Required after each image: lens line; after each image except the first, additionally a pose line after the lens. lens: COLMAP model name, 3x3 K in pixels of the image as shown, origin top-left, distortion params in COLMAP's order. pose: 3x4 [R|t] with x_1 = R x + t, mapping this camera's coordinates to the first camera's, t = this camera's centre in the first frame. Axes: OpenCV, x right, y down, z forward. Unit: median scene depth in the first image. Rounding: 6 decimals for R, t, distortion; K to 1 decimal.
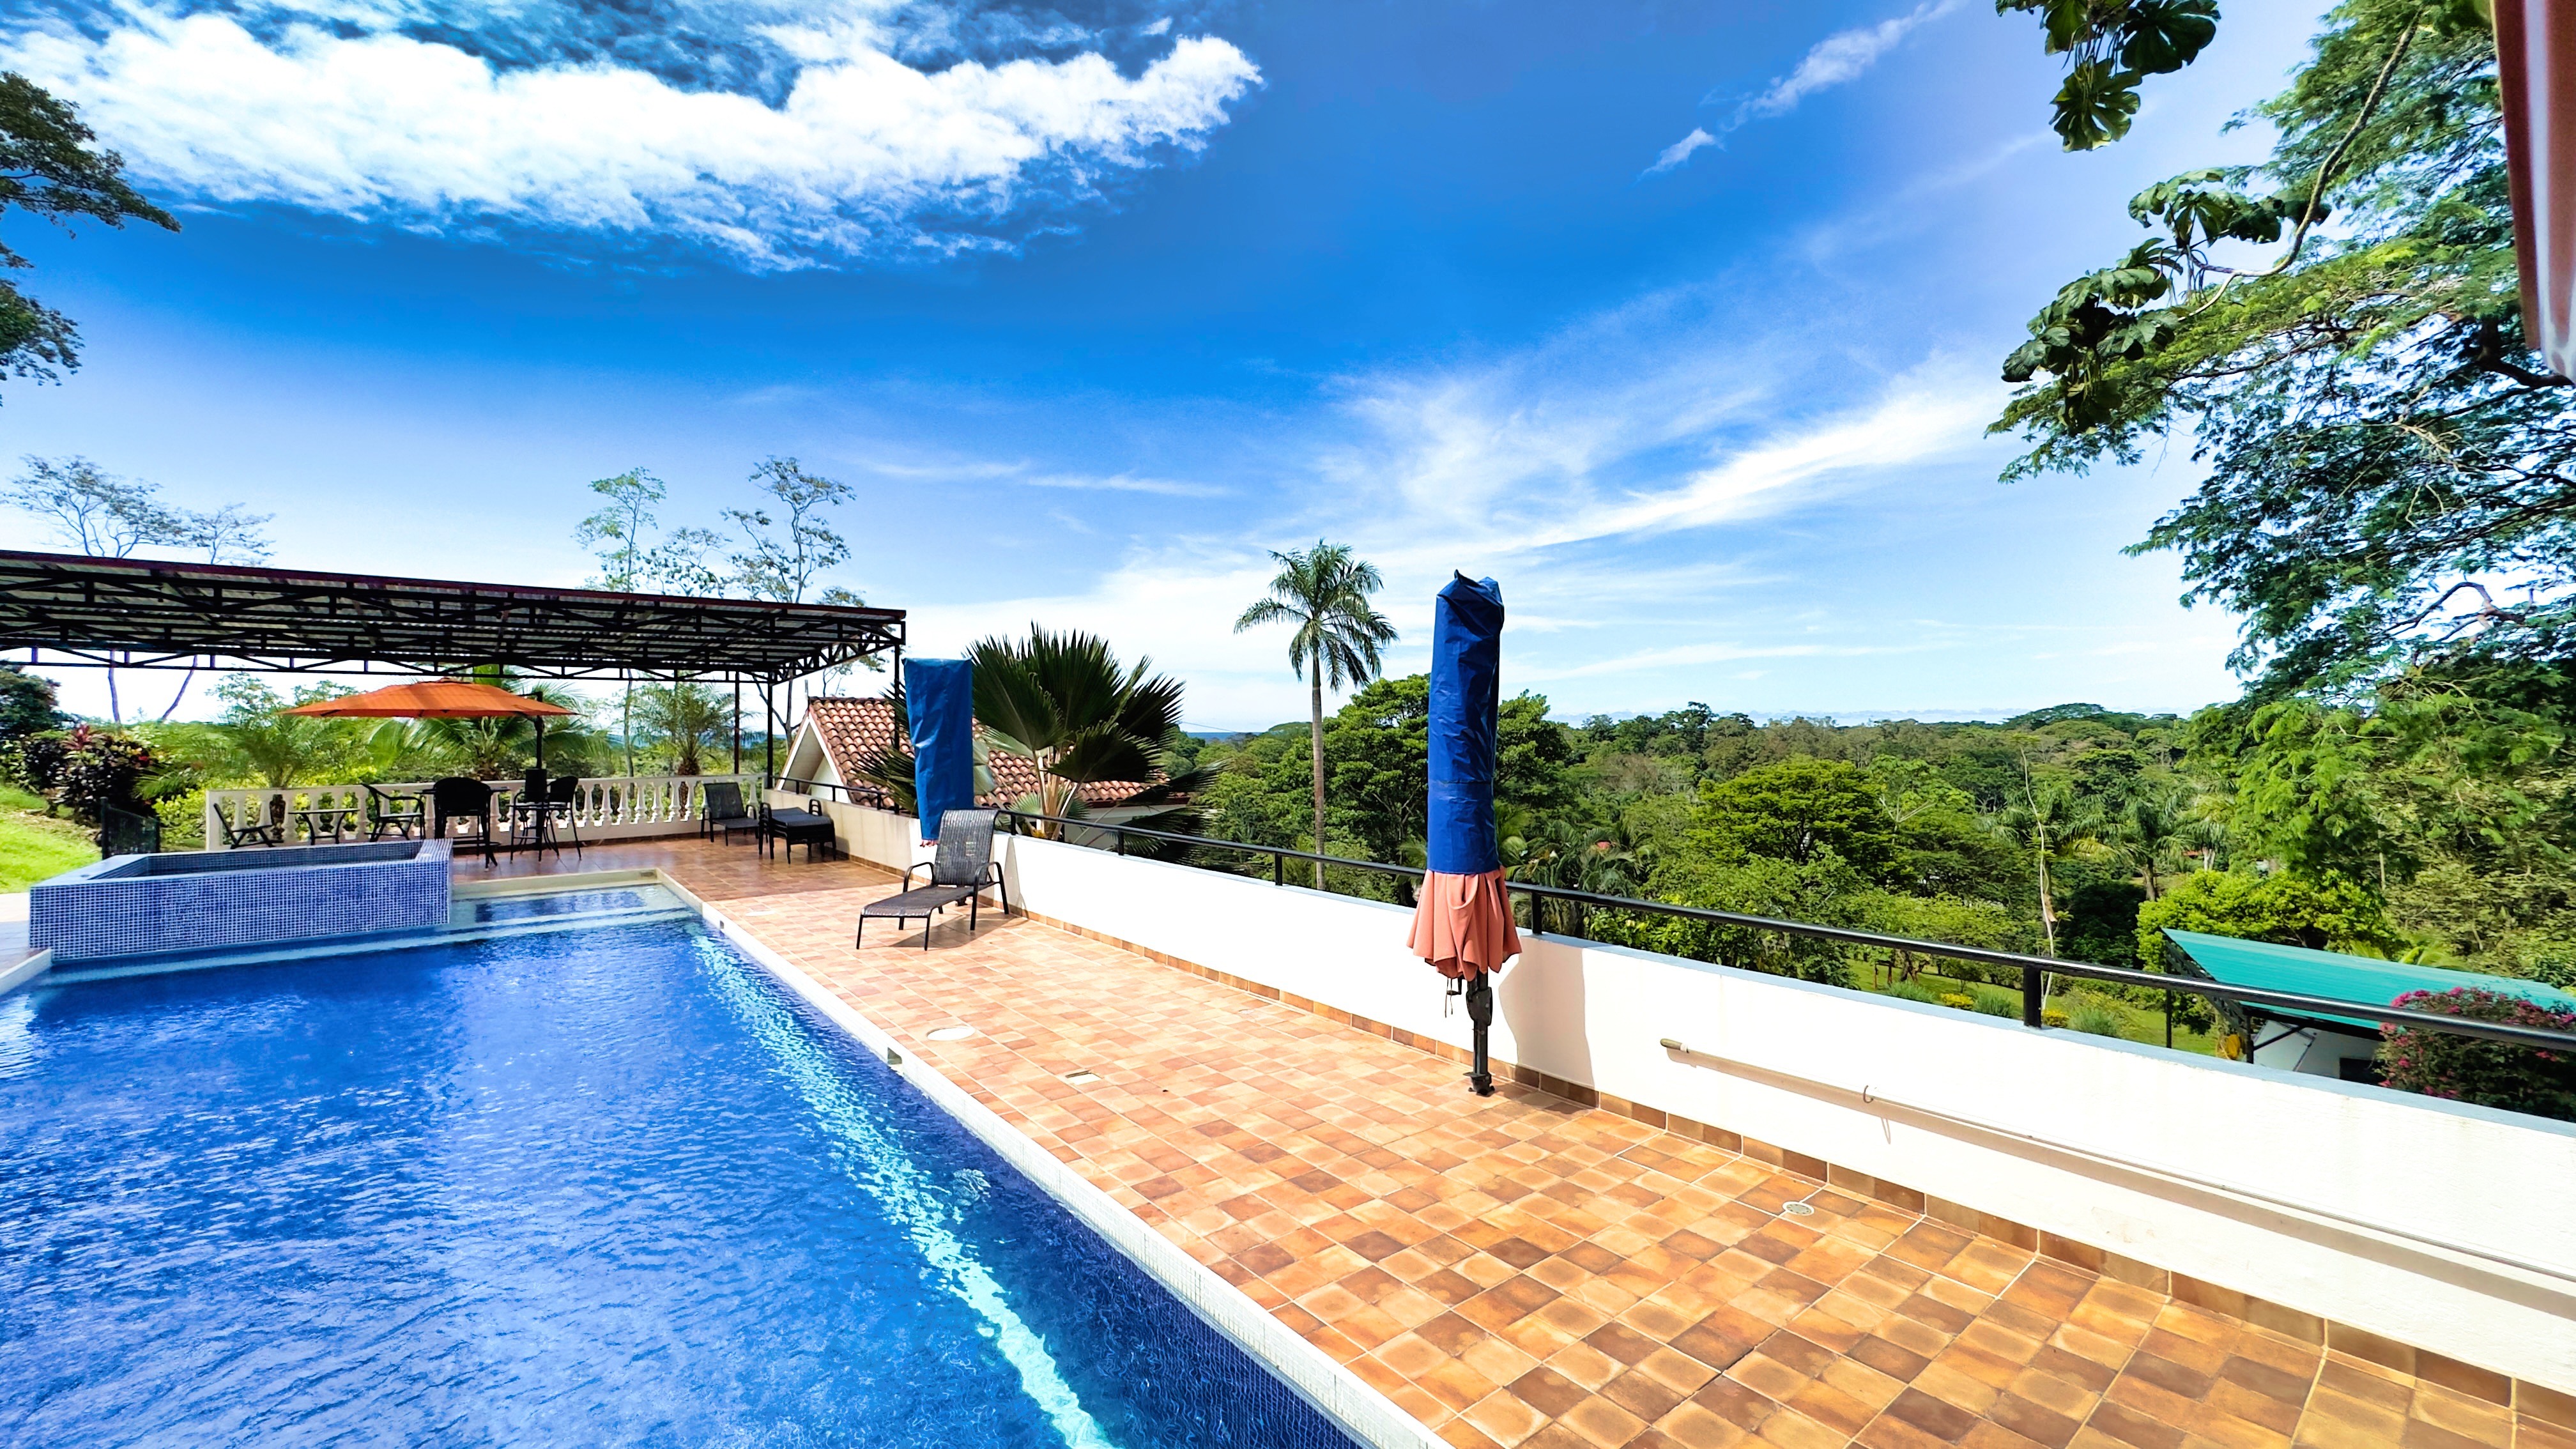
lens RADIAL K [[1032.3, 0, 1287.3], [0, 1032.3, 727.0], [0, 0, 1]] dist [-0.007362, 0.001389]
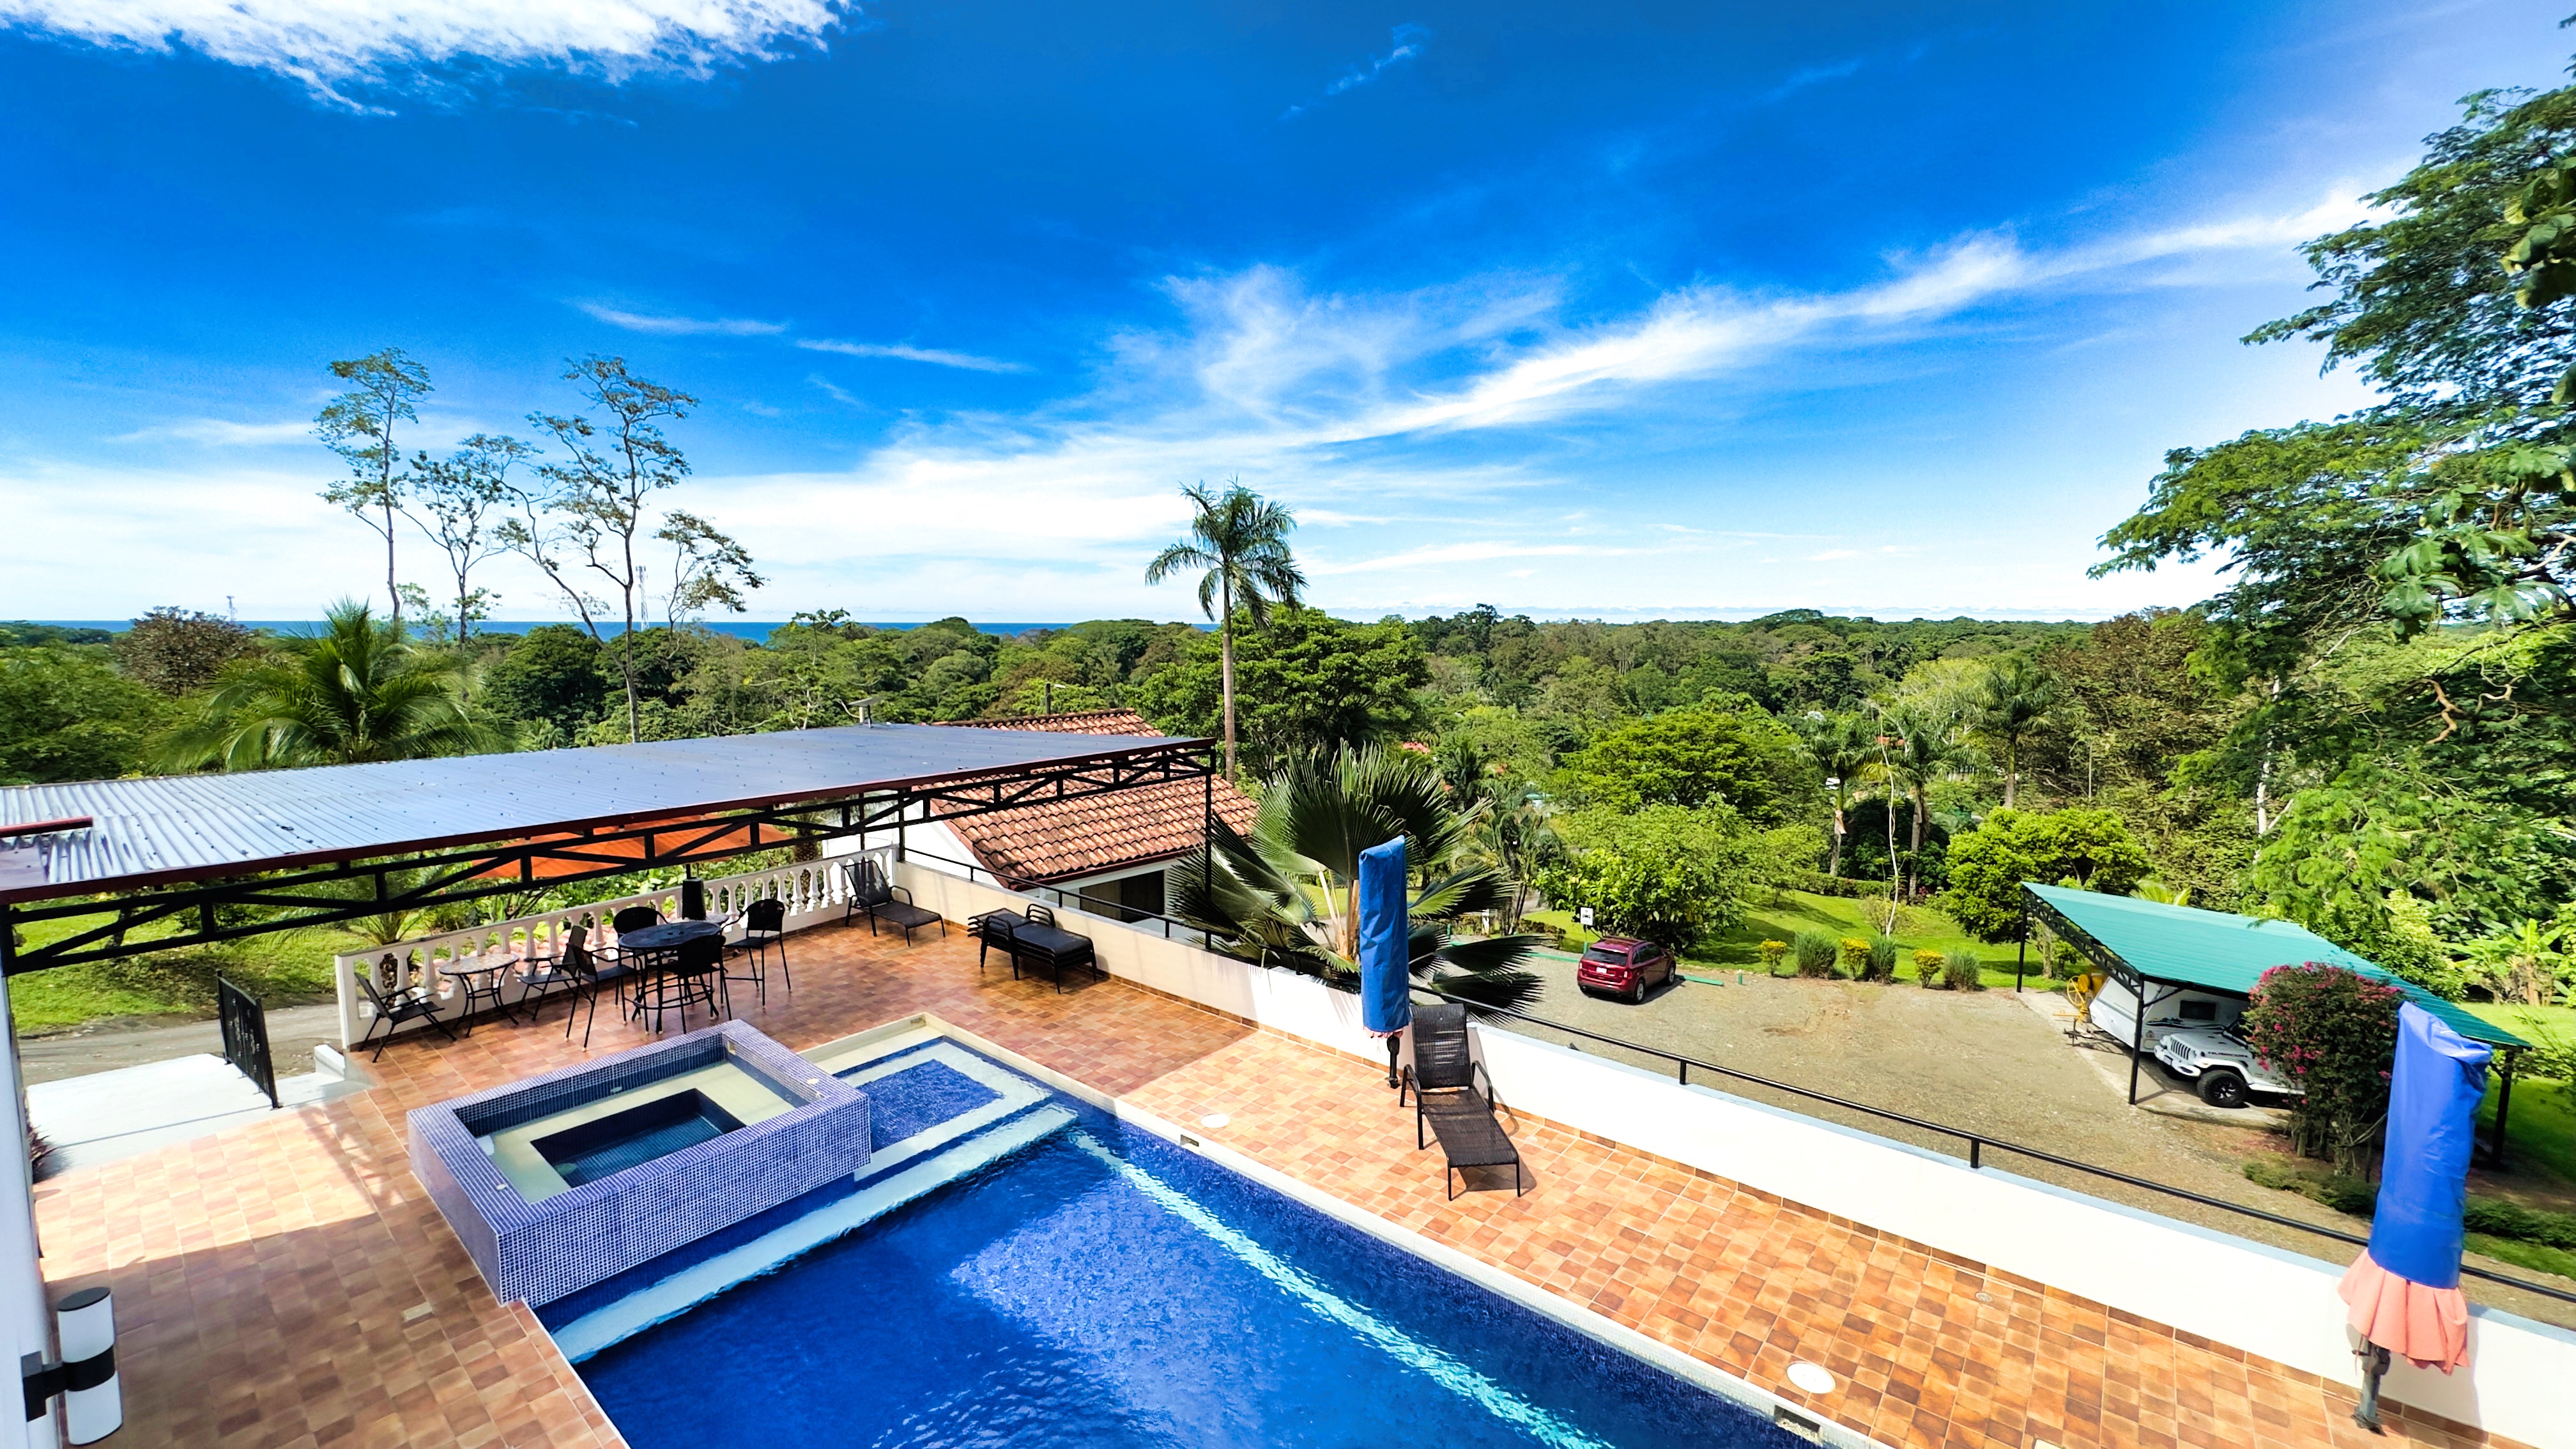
lens RADIAL K [[1032.3, 0, 1286.9], [0, 1032.3, 735.2], [0, 0, 1]] dist [-0.007362, 0.001389]
pose [[0.979288, -0.012711, 0.202071, -0.108651], [-0.010143, 0.993695, 0.111659, -0.048204], [-0.202217, -0.111395, 0.972985, 0.016095]]
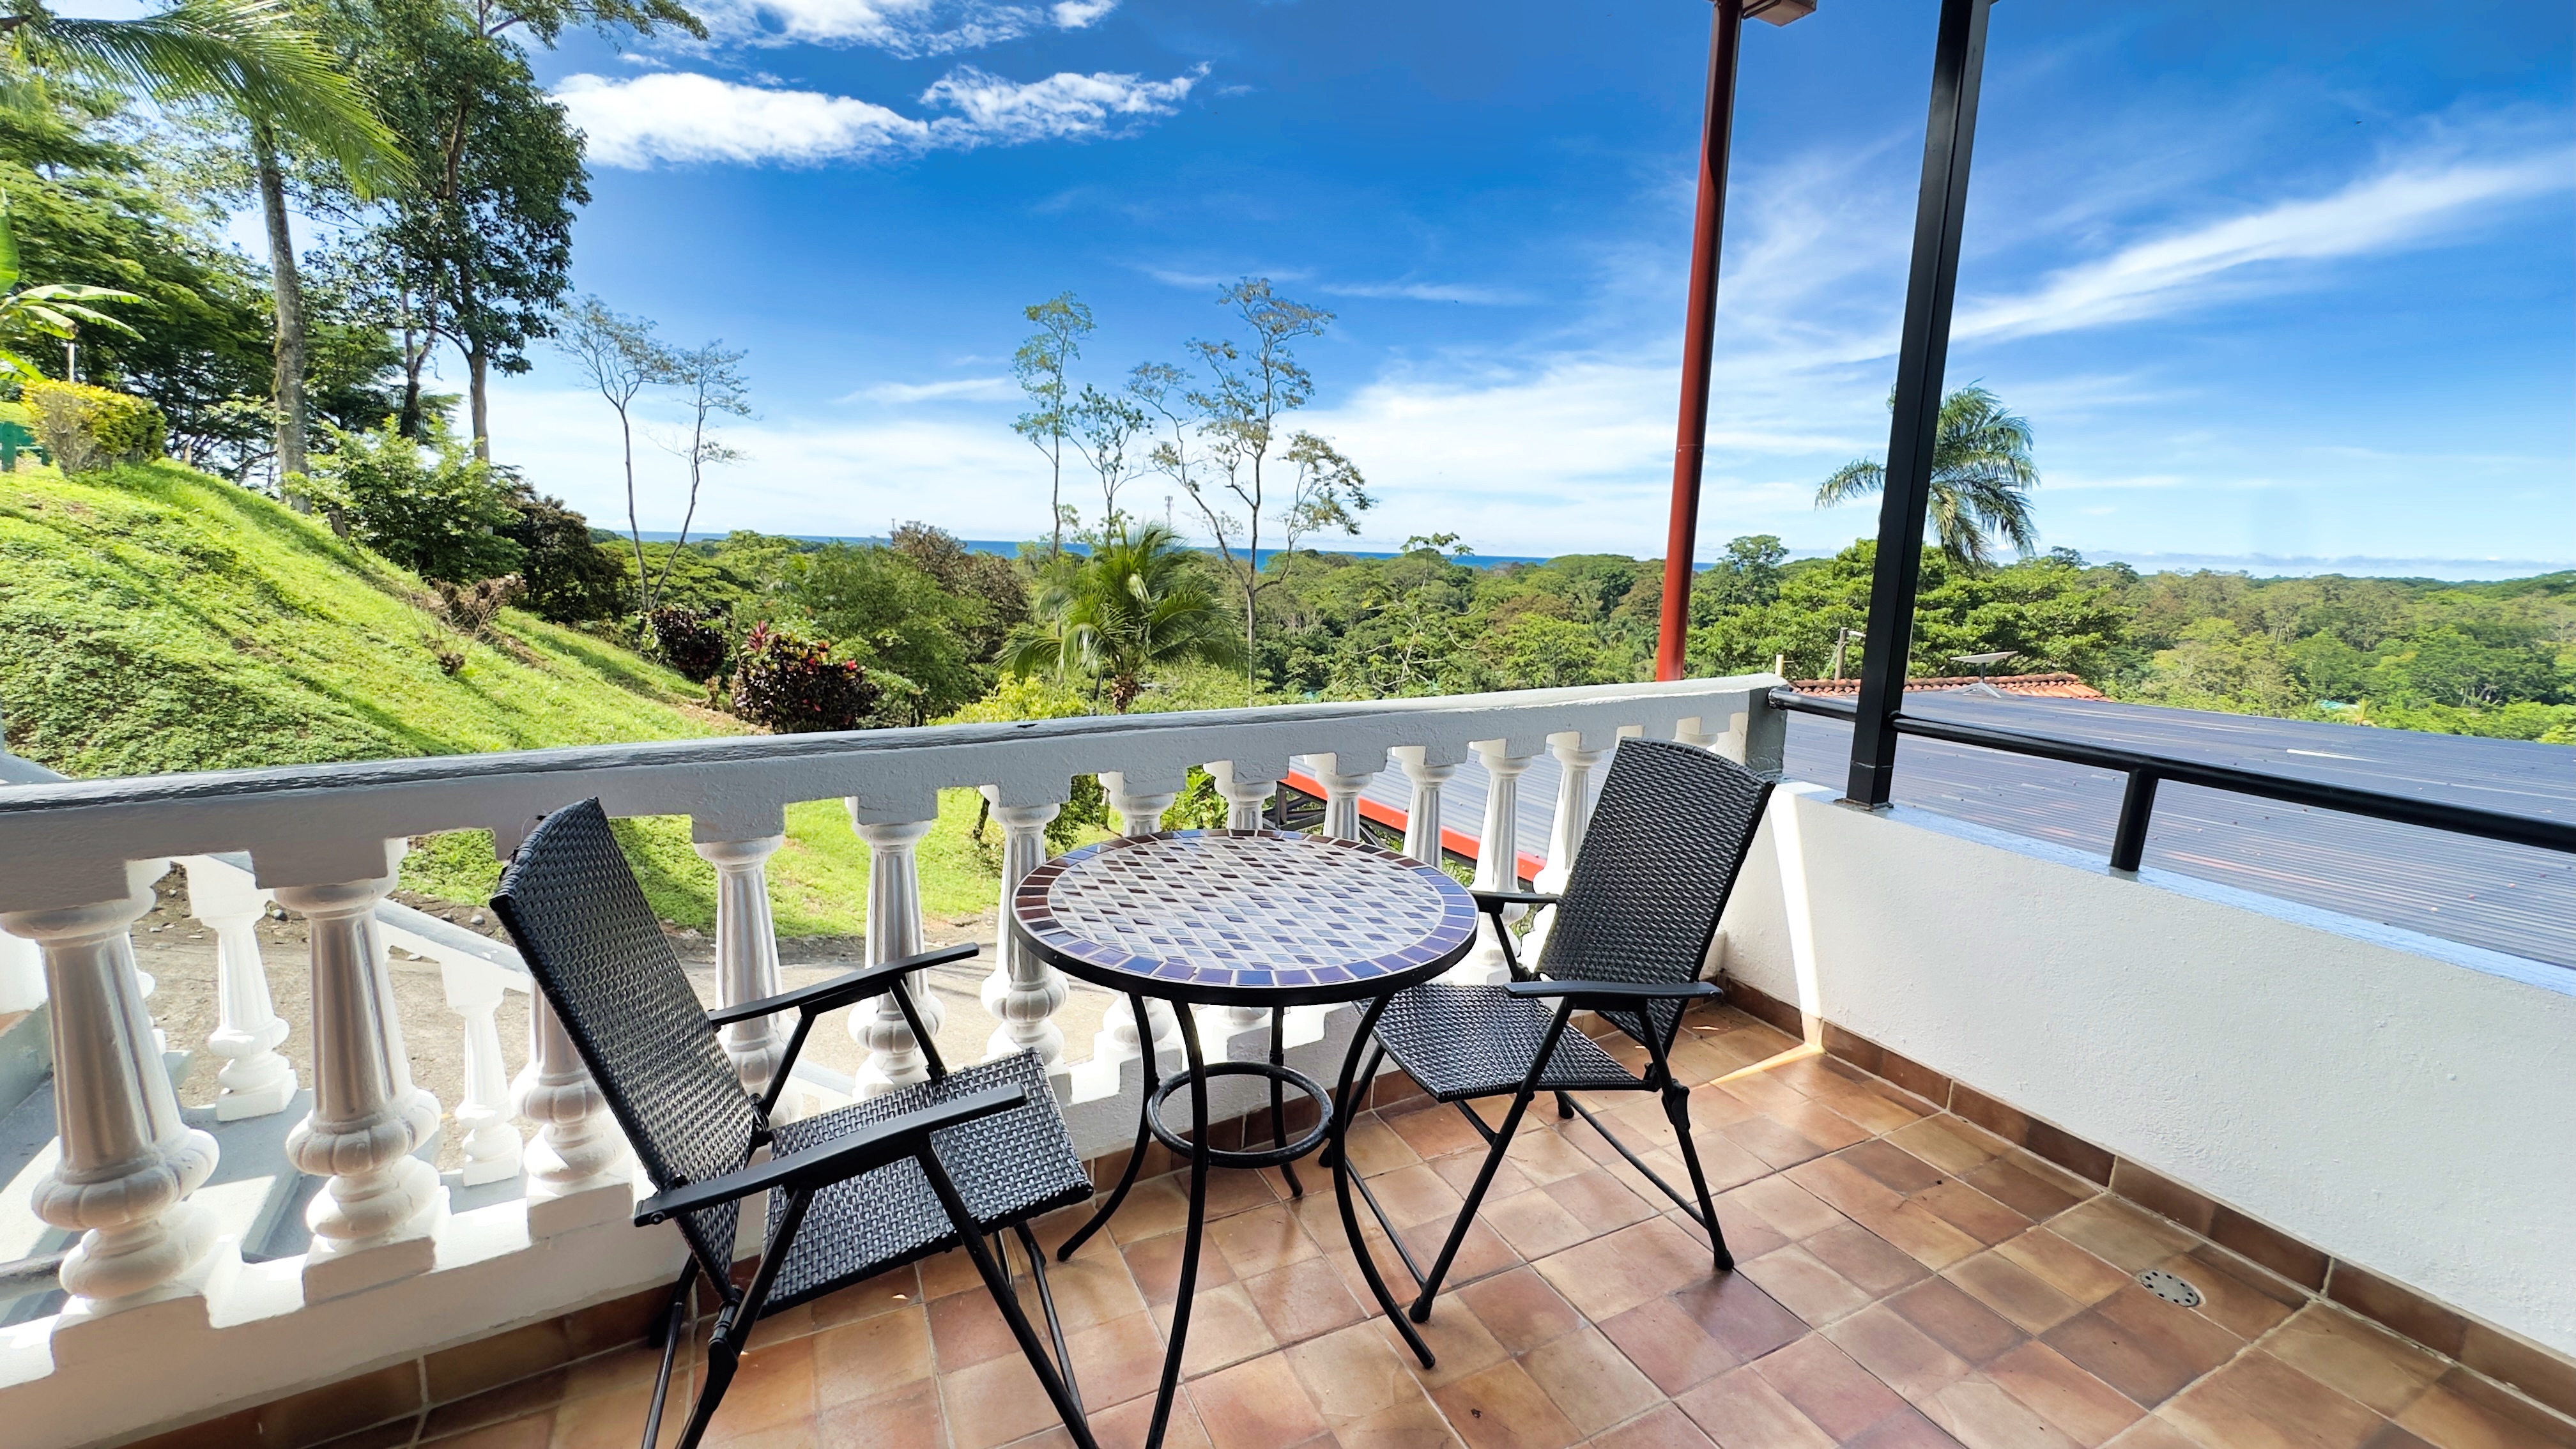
lens RADIAL K [[1032.3, 0, 1280.8], [0, 1032.3, 708.9], [0, 0, 1]] dist [-0.007362, 0.001389]
pose [[0.972233, 0.069479, -0.223463, -0.240346], [-0.034086, 0.986769, 0.158506, -0.040167], [0.231519, -0.146488, 0.961738, 0.103444]]
